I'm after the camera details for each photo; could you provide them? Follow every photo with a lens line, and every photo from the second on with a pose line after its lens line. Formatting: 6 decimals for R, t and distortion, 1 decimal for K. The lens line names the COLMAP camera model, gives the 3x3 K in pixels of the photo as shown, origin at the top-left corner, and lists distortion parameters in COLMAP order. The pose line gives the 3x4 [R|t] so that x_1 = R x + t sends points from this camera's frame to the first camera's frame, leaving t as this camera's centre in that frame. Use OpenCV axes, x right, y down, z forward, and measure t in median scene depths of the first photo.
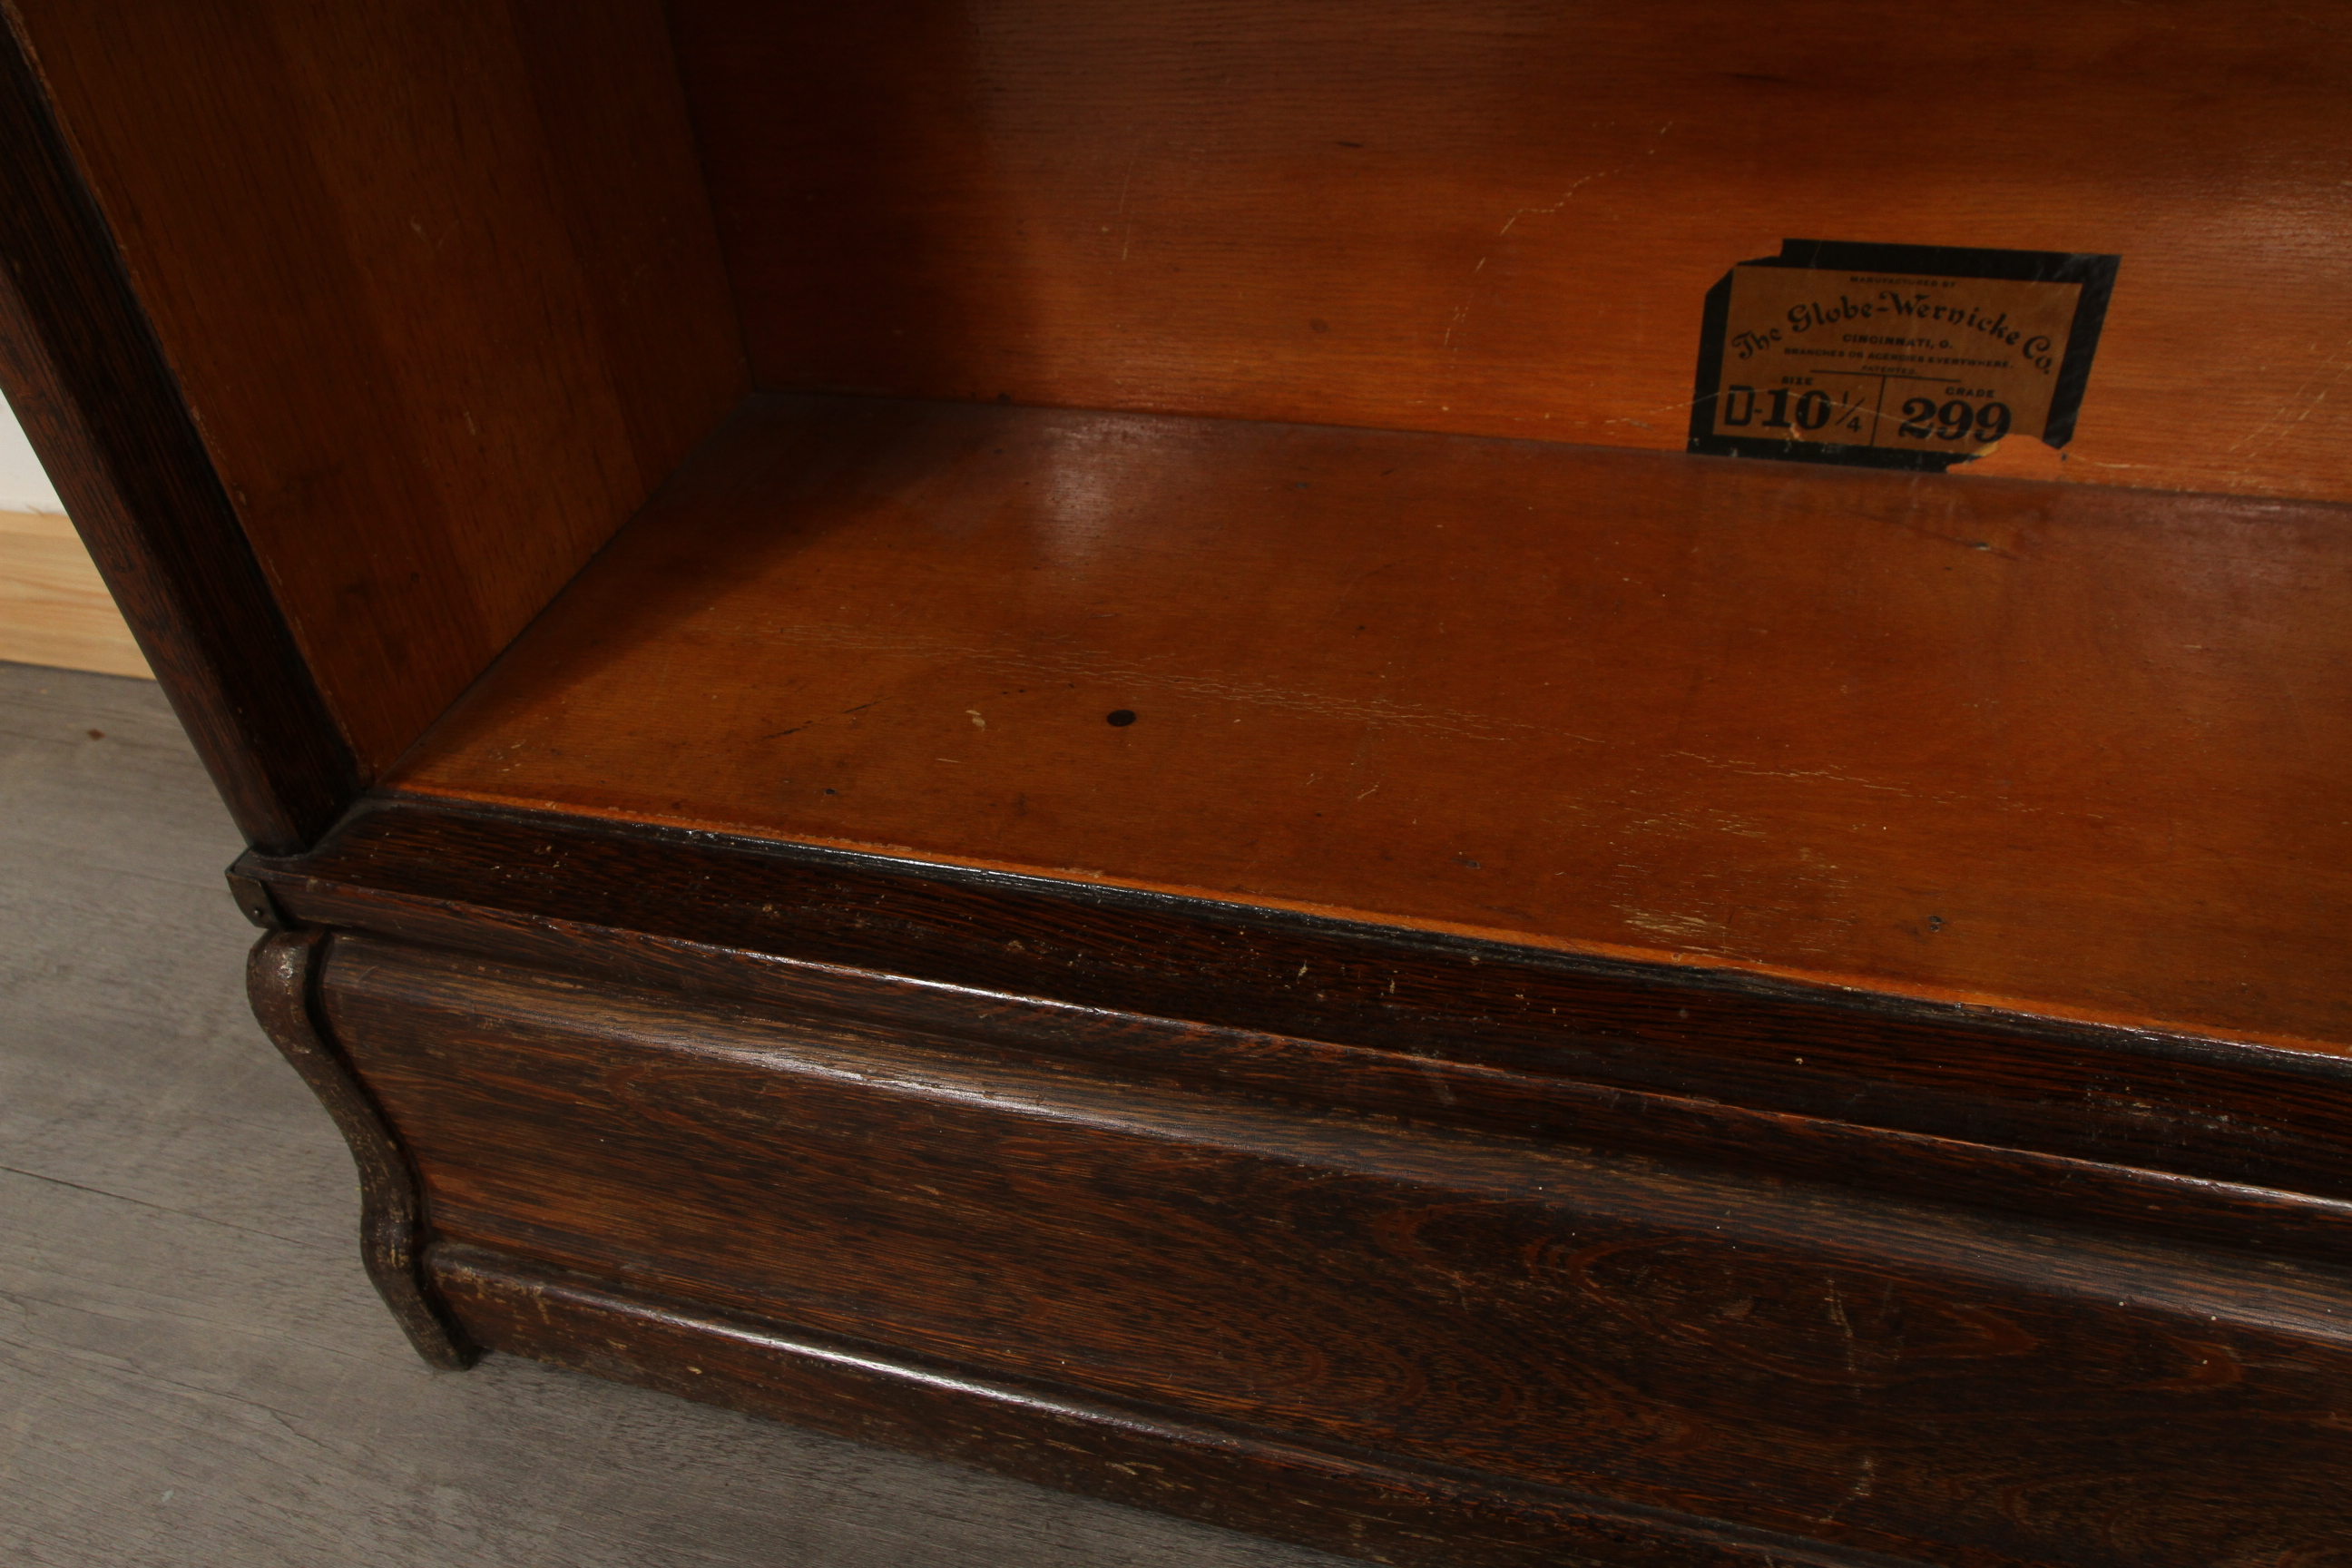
lens RADIAL K [[1757.5, 0, 1150.5], [0, 1757.5, 795.8], [0, 0, 1]] dist [-0.090429, 0.047411]
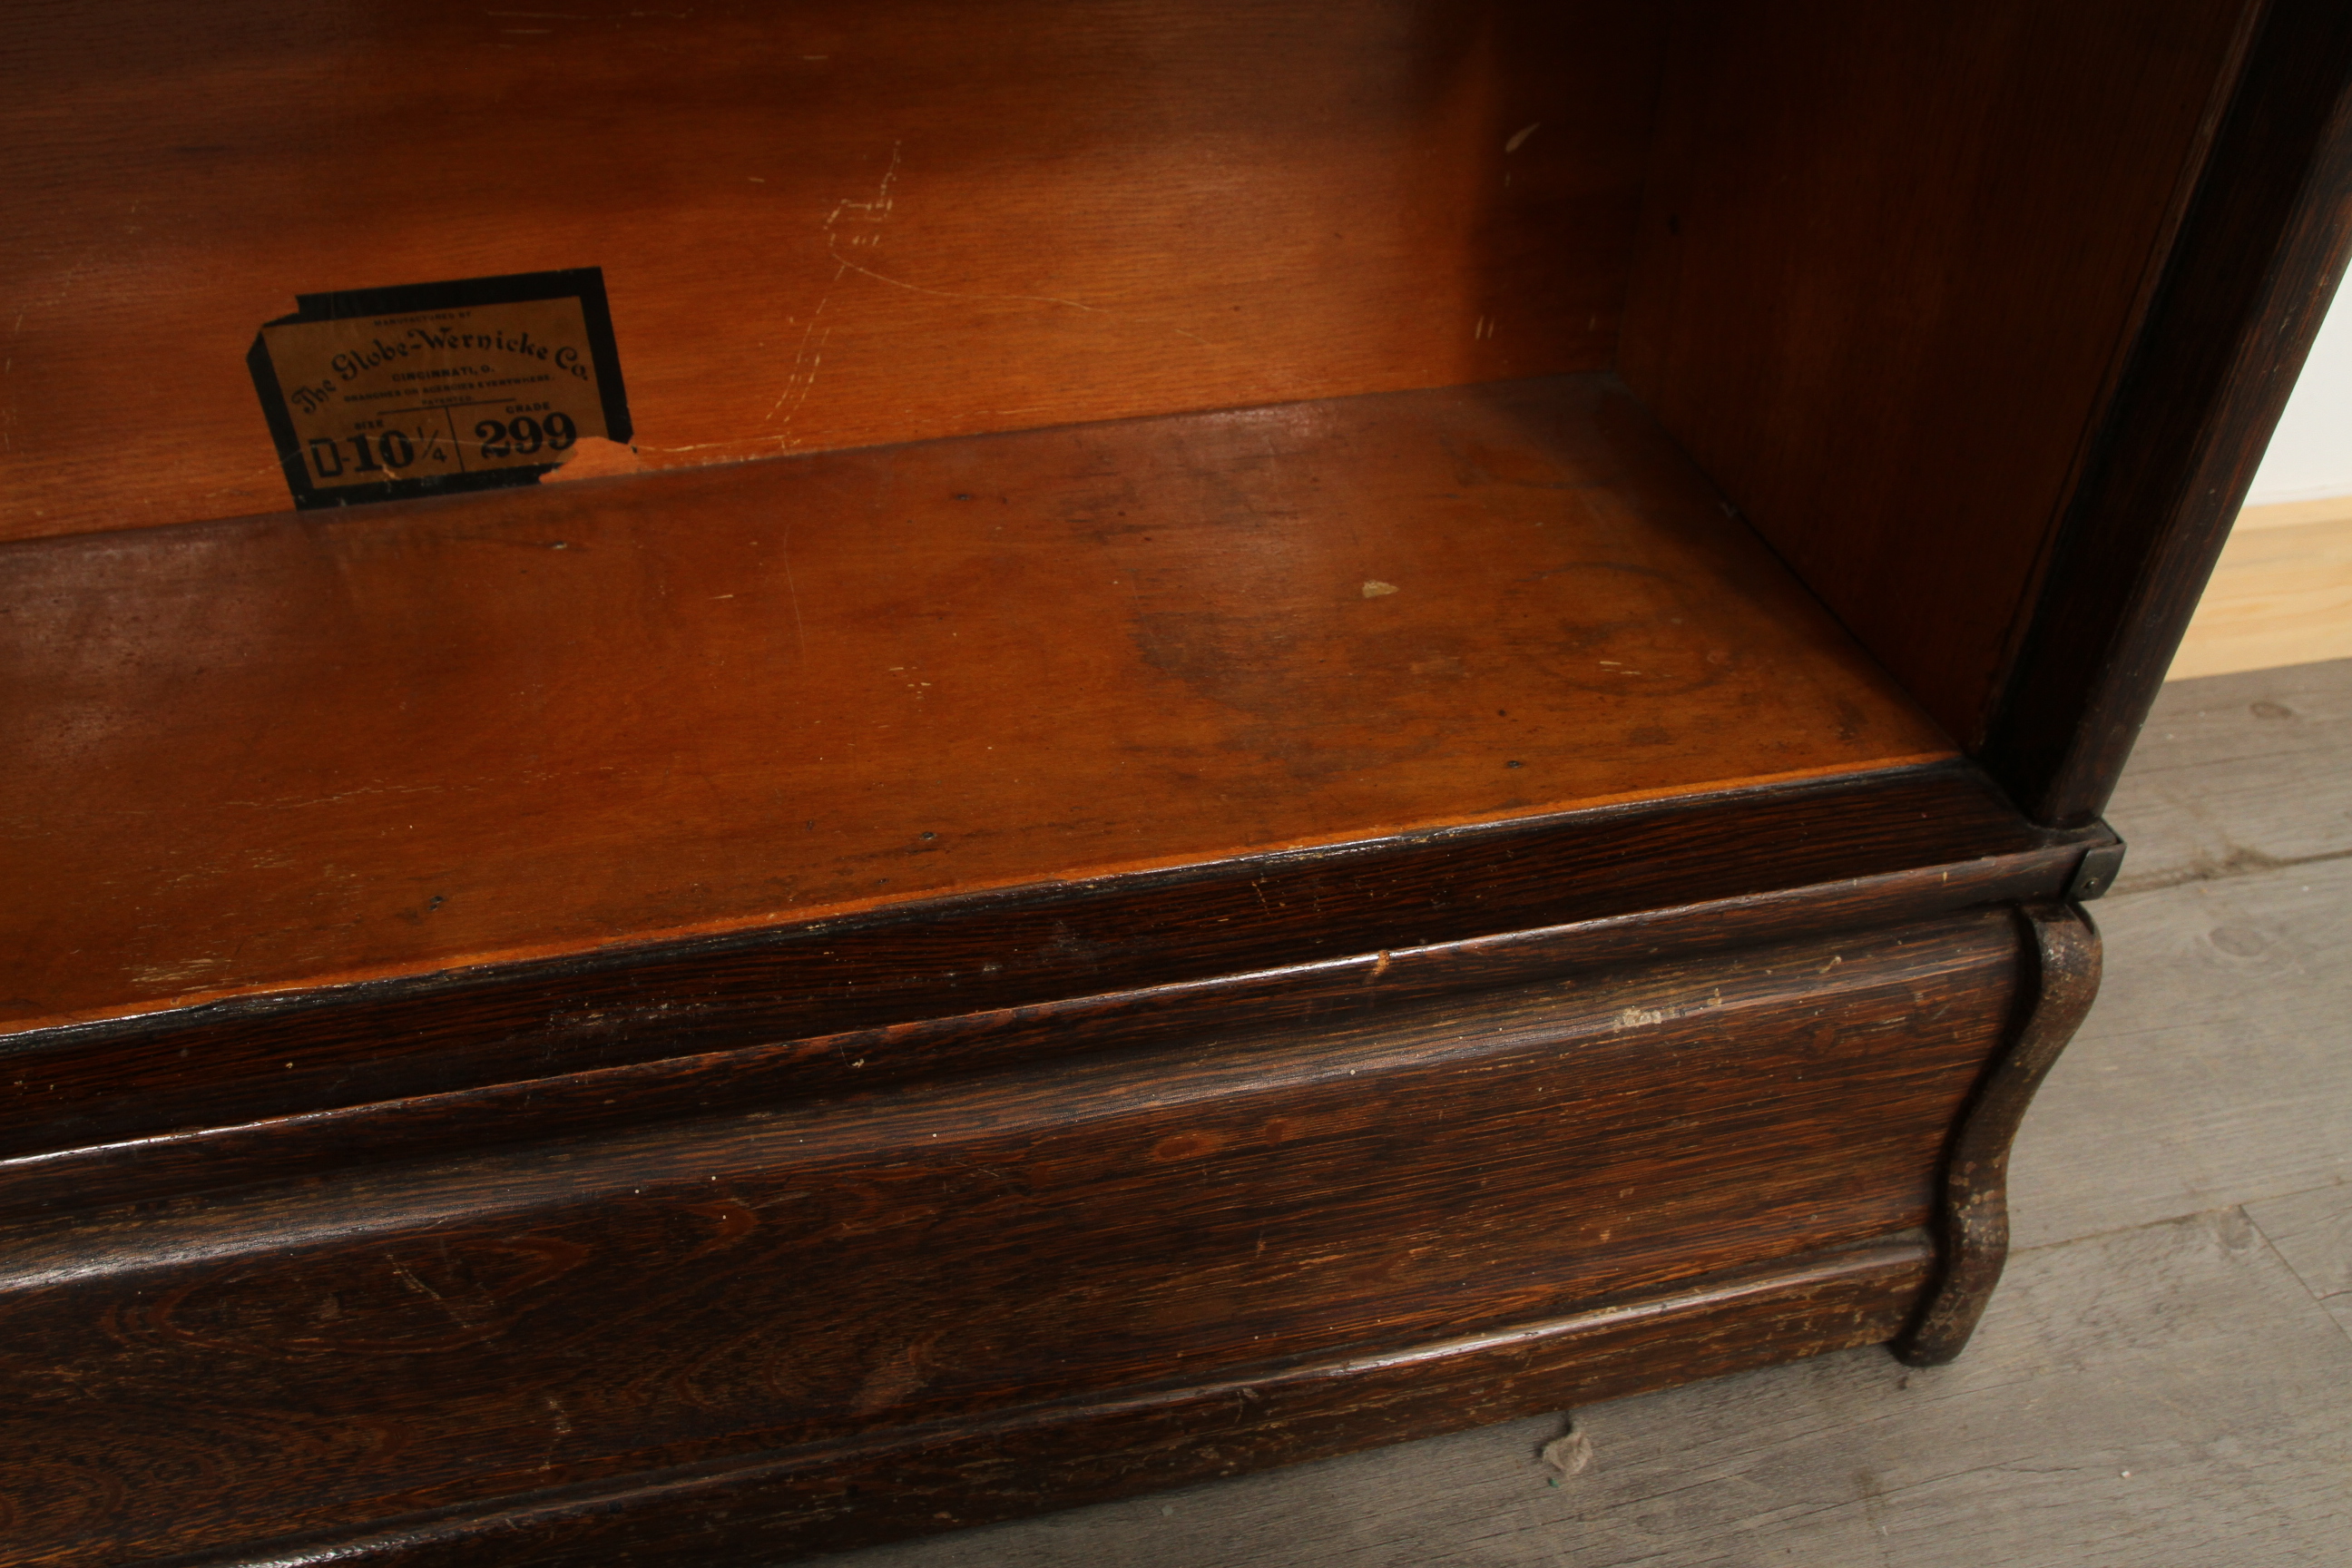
lens RADIAL K [[1757.5, 0, 1196.1], [0, 1757.5, 791.7], [0, 0, 1]] dist [-0.090429, 0.047411]
pose [[0.870691, -0.240484, 0.429027, 0.327238], [0.251498, 0.967335, 0.031822, 0.071136], [-0.422665, 0.080192, 0.902731, -0.140640]]
